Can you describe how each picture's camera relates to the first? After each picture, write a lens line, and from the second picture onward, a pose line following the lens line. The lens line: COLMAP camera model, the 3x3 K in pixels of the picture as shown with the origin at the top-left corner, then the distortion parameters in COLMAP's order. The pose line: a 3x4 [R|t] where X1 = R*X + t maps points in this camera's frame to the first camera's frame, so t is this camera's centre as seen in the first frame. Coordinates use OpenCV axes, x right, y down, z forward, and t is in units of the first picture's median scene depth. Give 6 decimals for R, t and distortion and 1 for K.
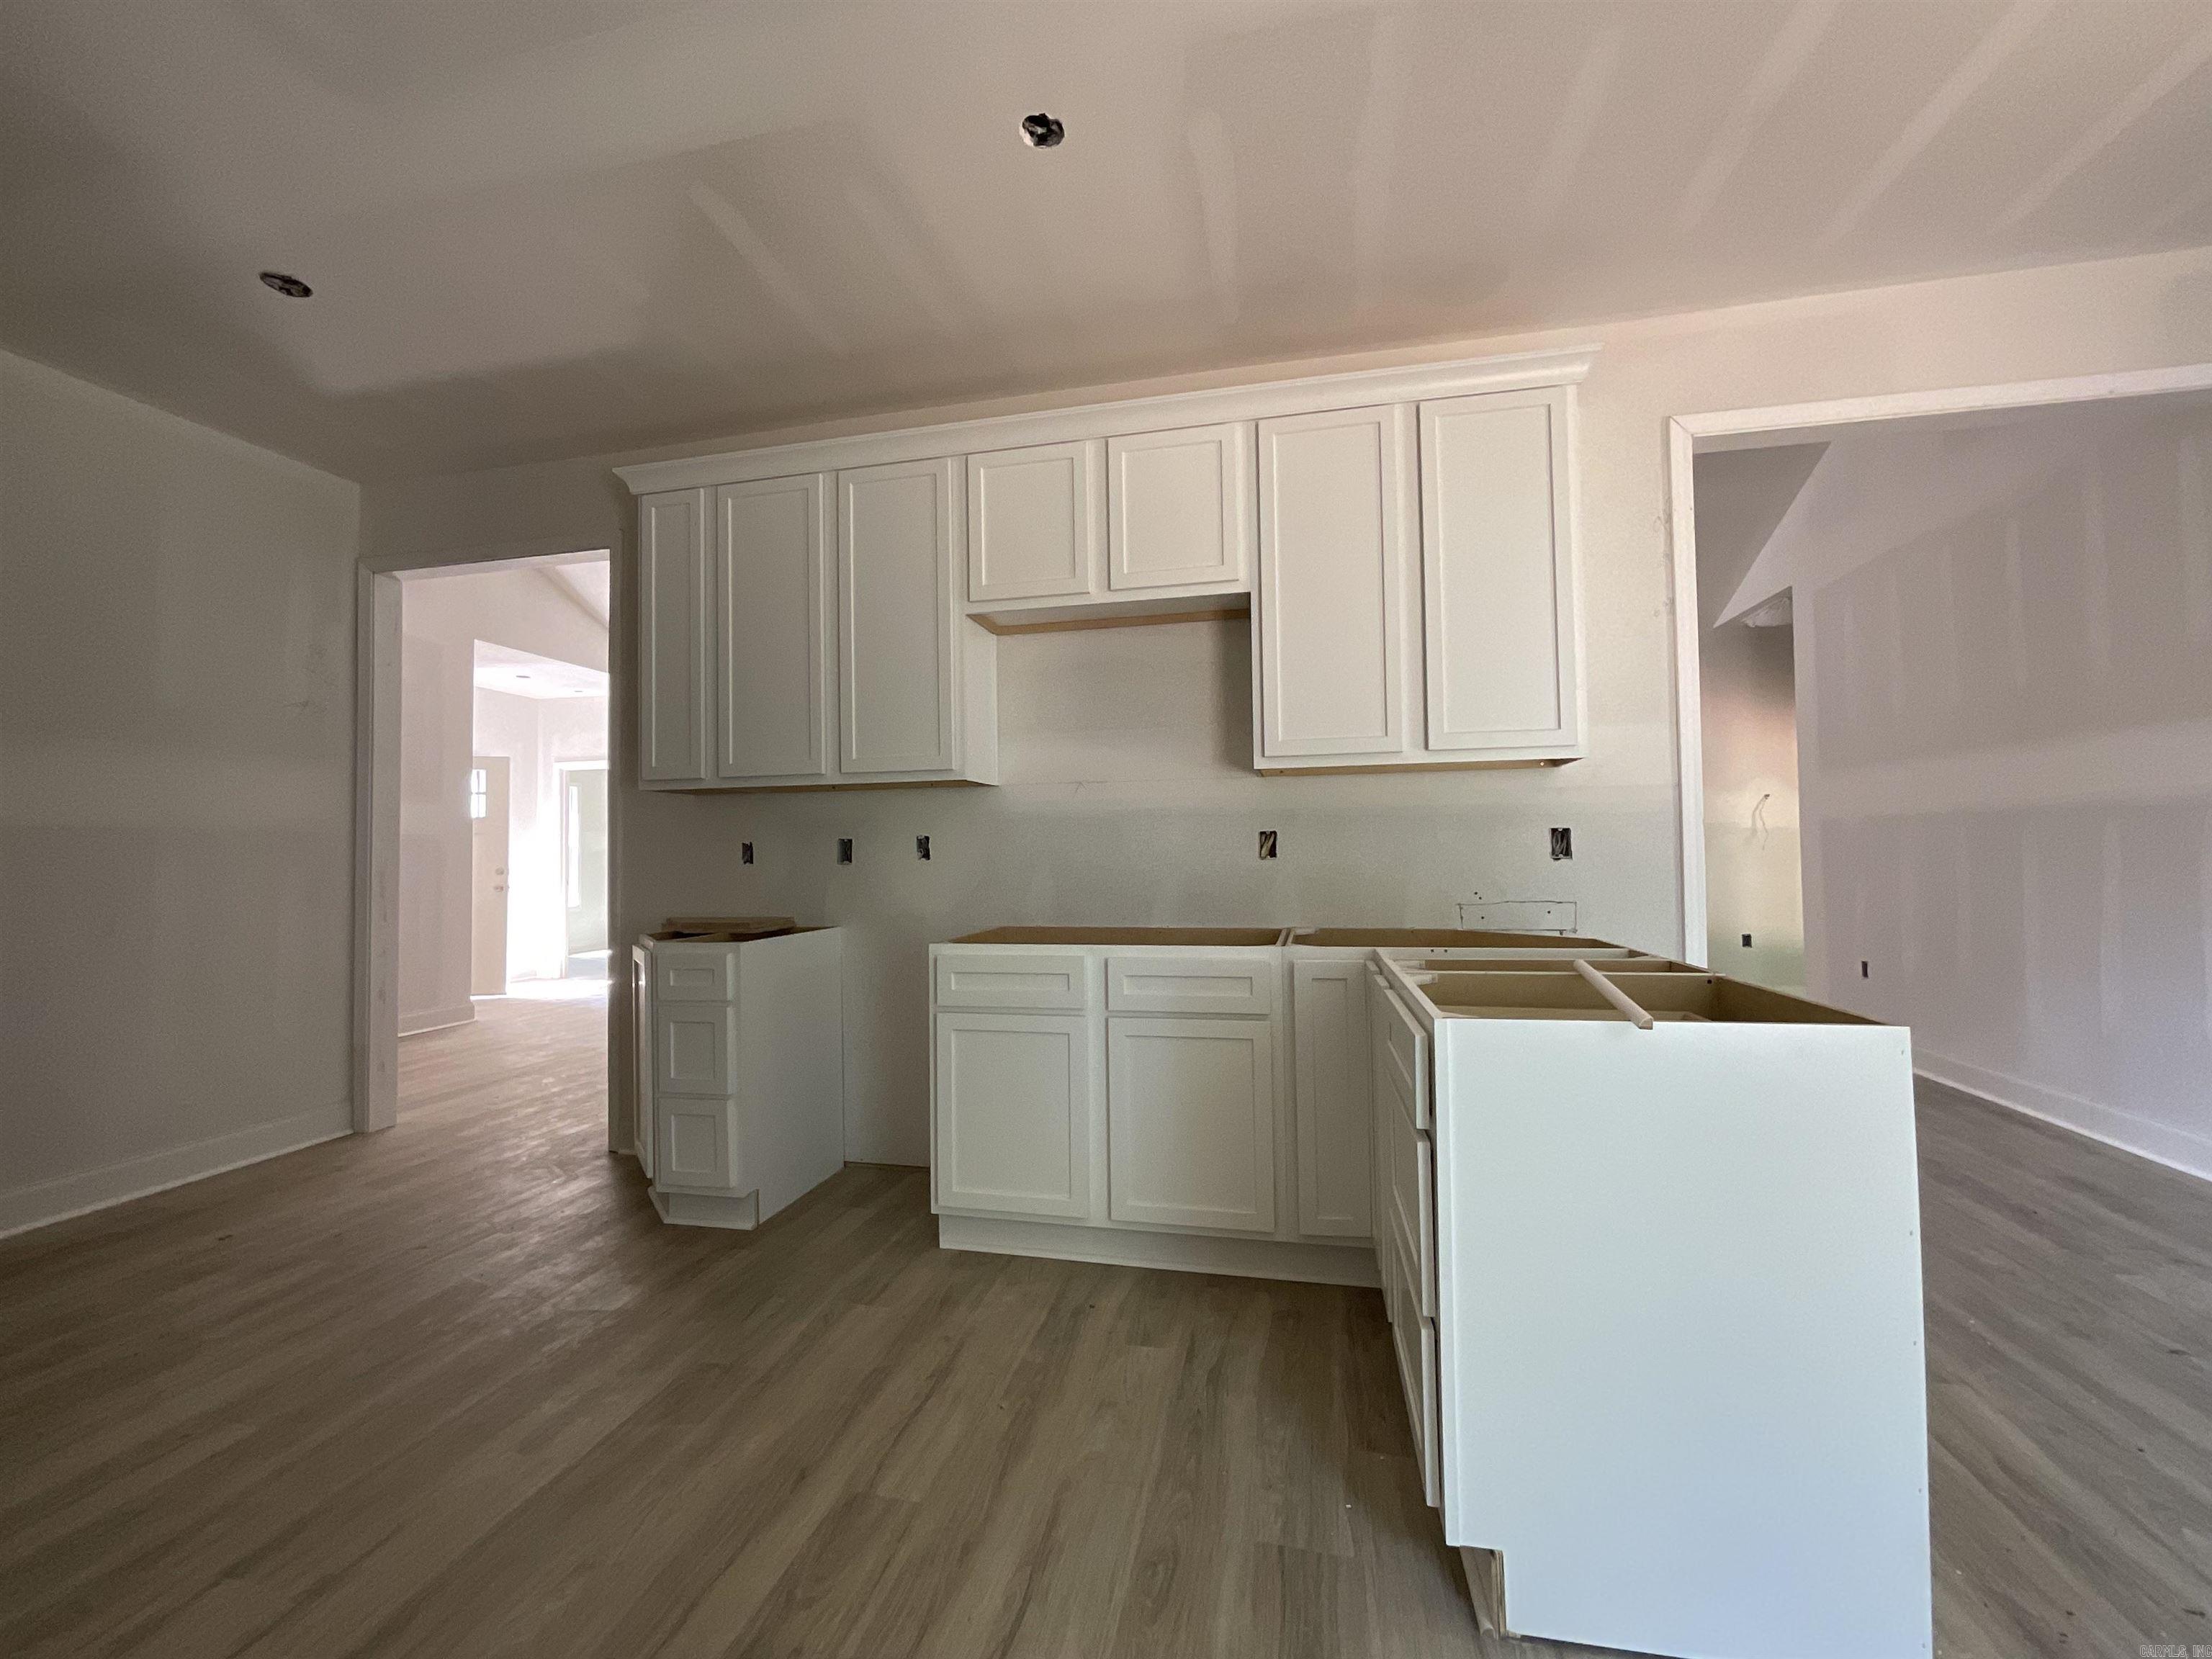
lens RADIAL K [[899.5, 0, 1106.0], [0, 899.5, 829.5], [0, 0, 1]] dist [-0.002615, 0.000366]
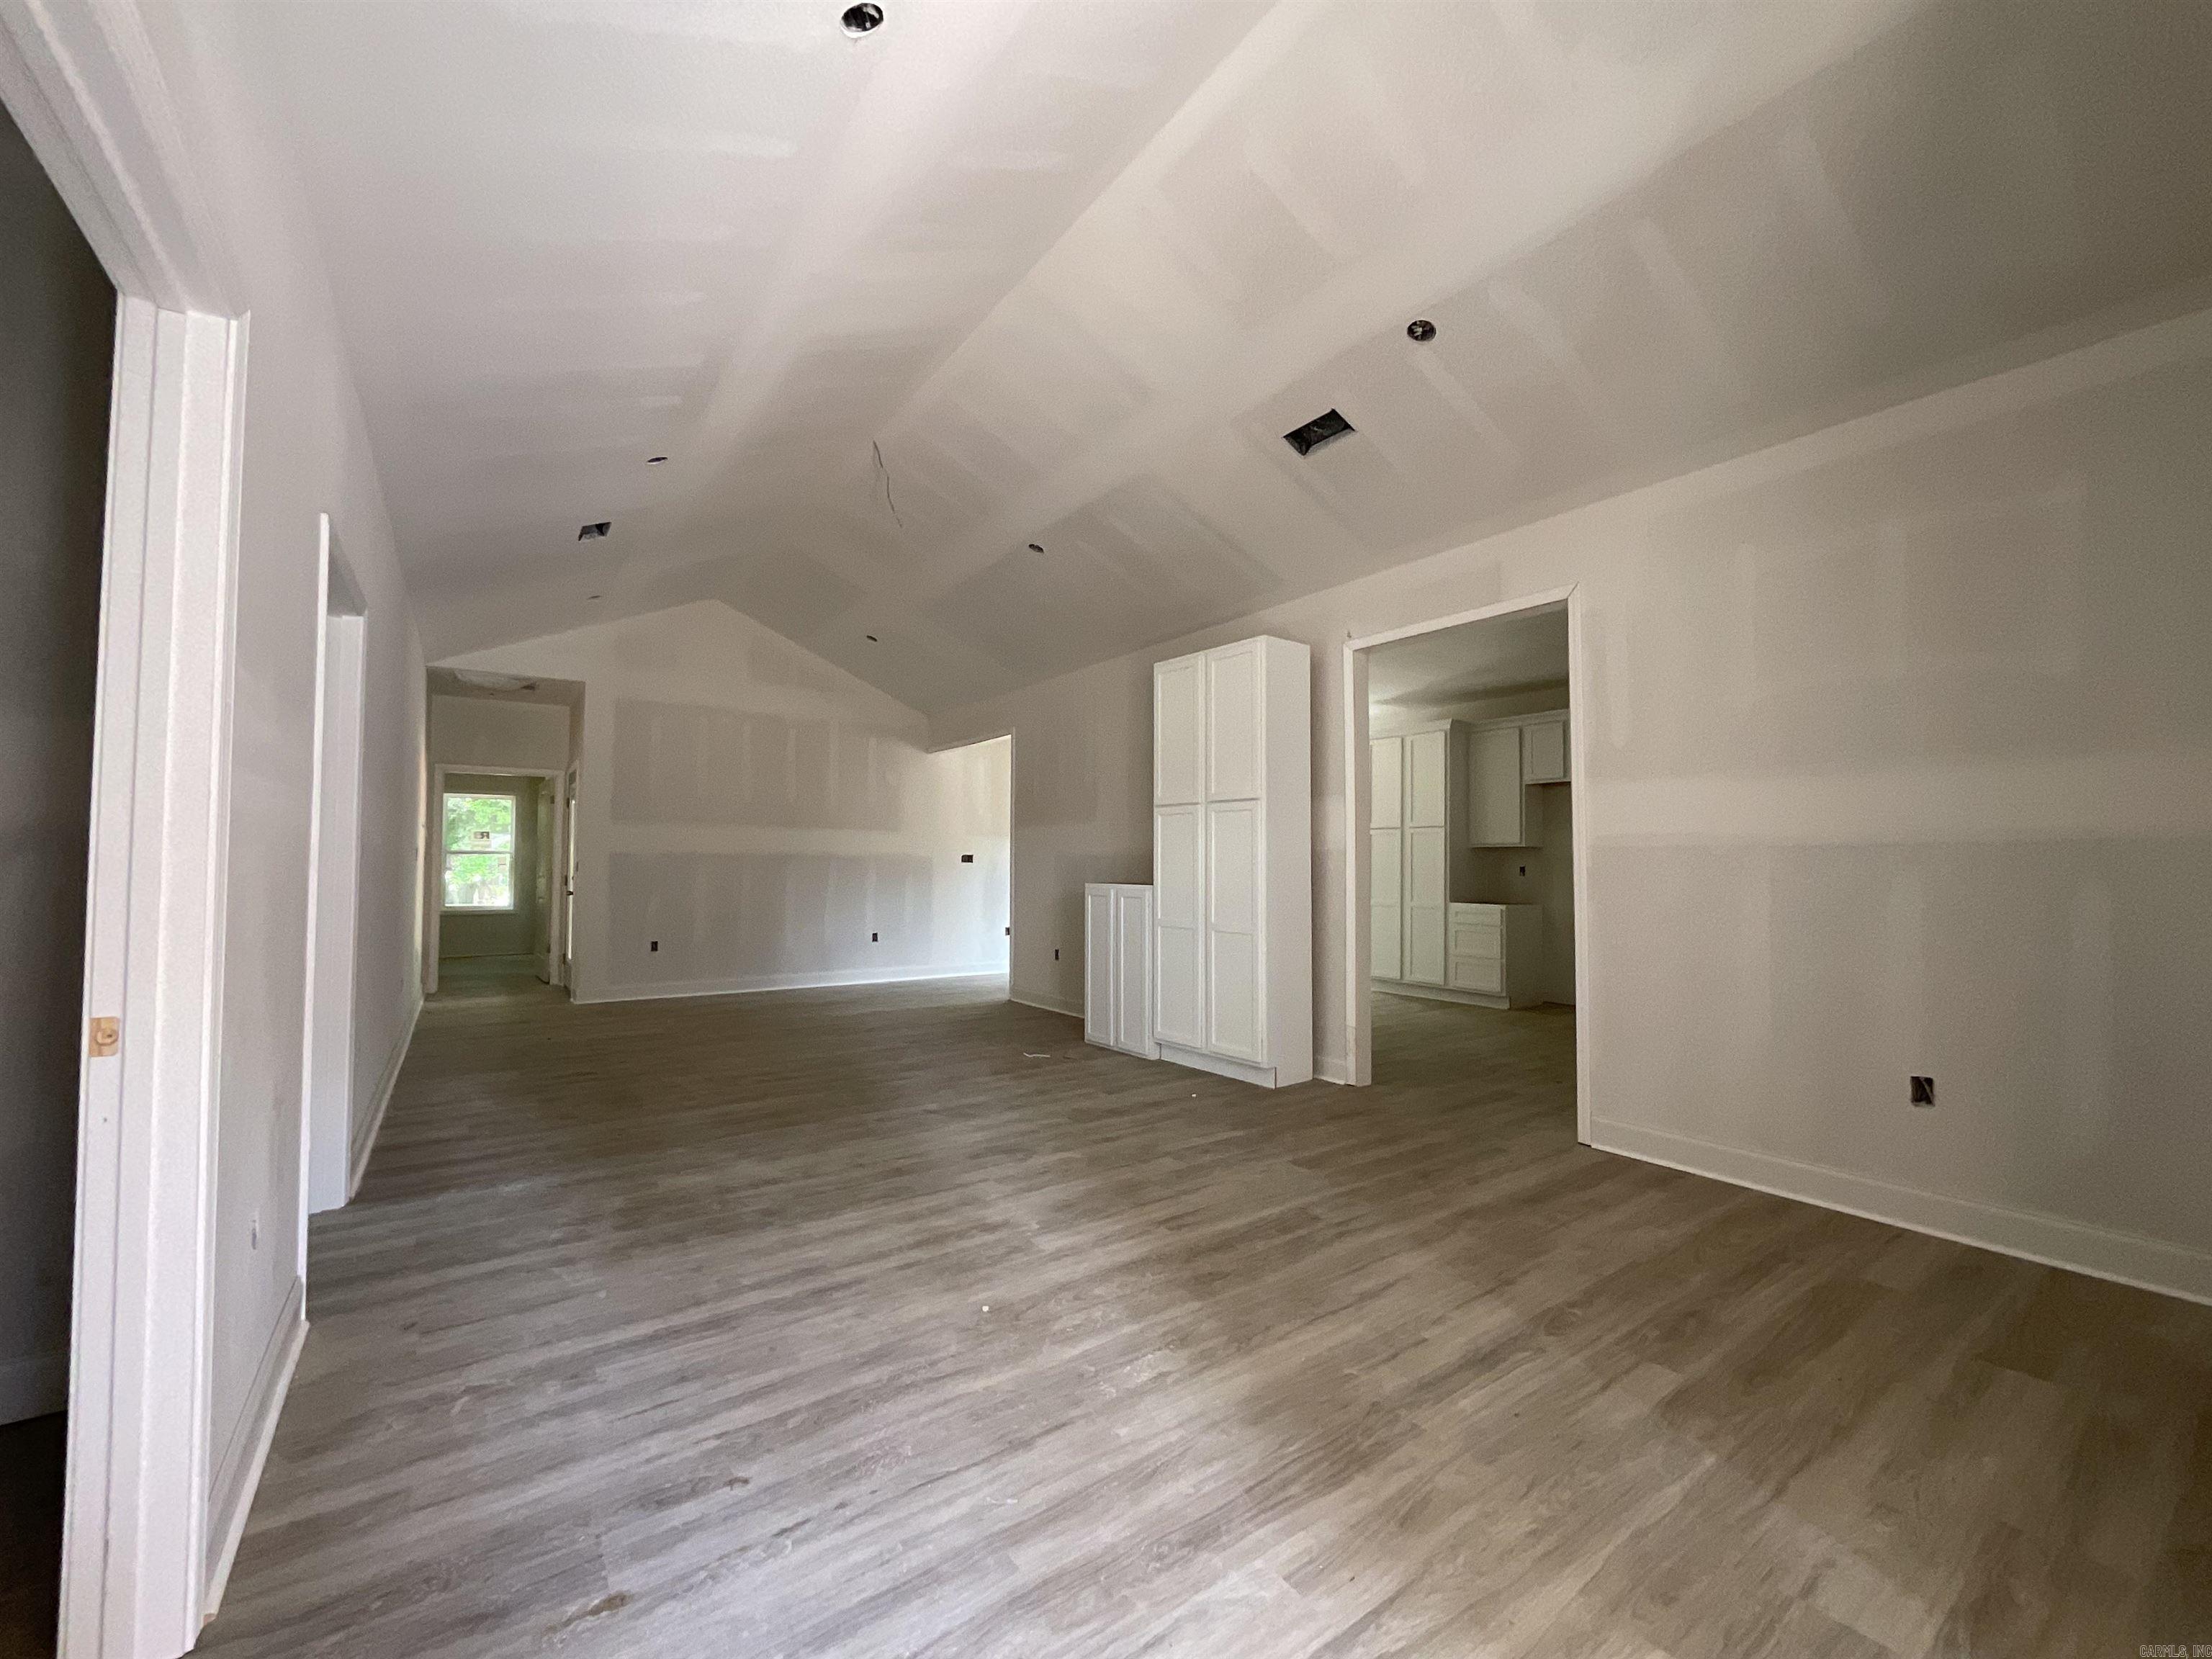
lens RADIAL K [[899.5, 0, 1106.0], [0, 899.5, 829.5], [0, 0, 1]] dist [-0.002615, 0.000366]
pose [[-0.744944, 0.036186, 0.666144, -1.516465], [-0.014239, 0.997438, -0.070107, 0.084793], [-0.666975, -0.061711, -0.742521, 2.987924]]
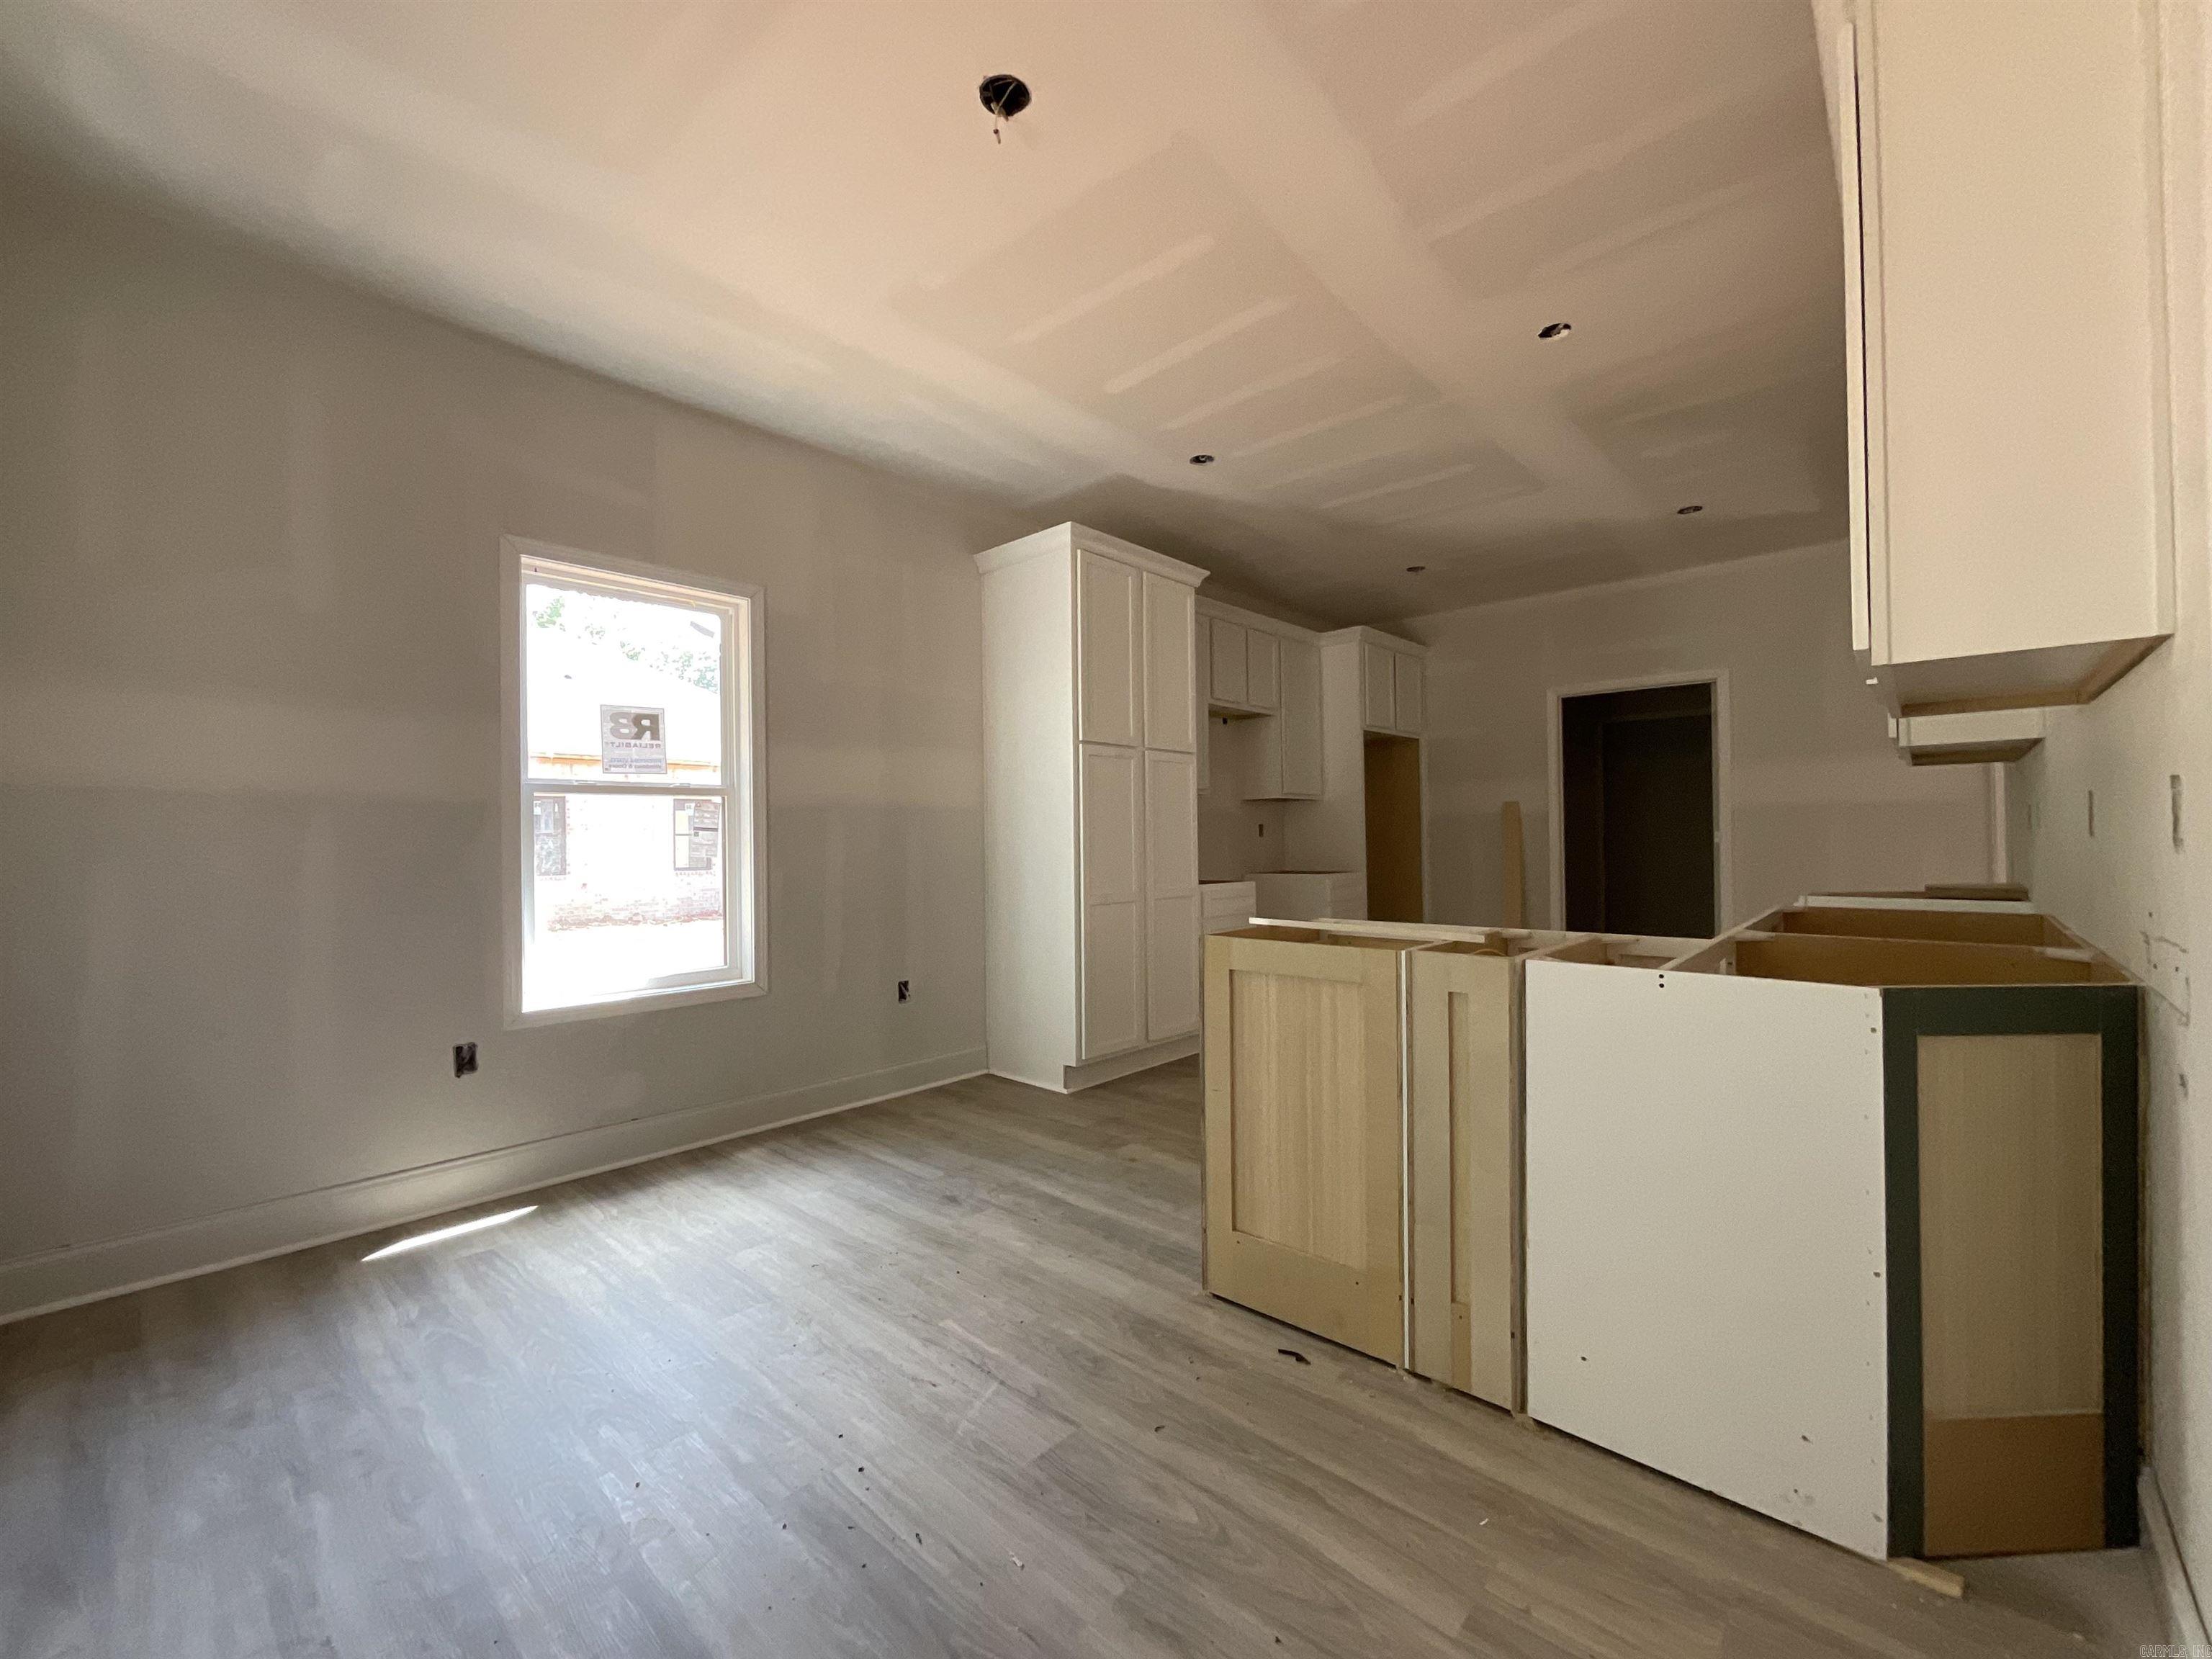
lens RADIAL K [[899.5, 0, 1106.0], [0, 899.5, 829.5], [0, 0, 1]] dist [-0.002615, 0.000366]
pose [[-0.499796, 0.011633, -0.866065, 1.141601], [0.042465, 0.999036, -0.011087, 0.008638], [0.865102, -0.042319, -0.499808, 0.779422]]
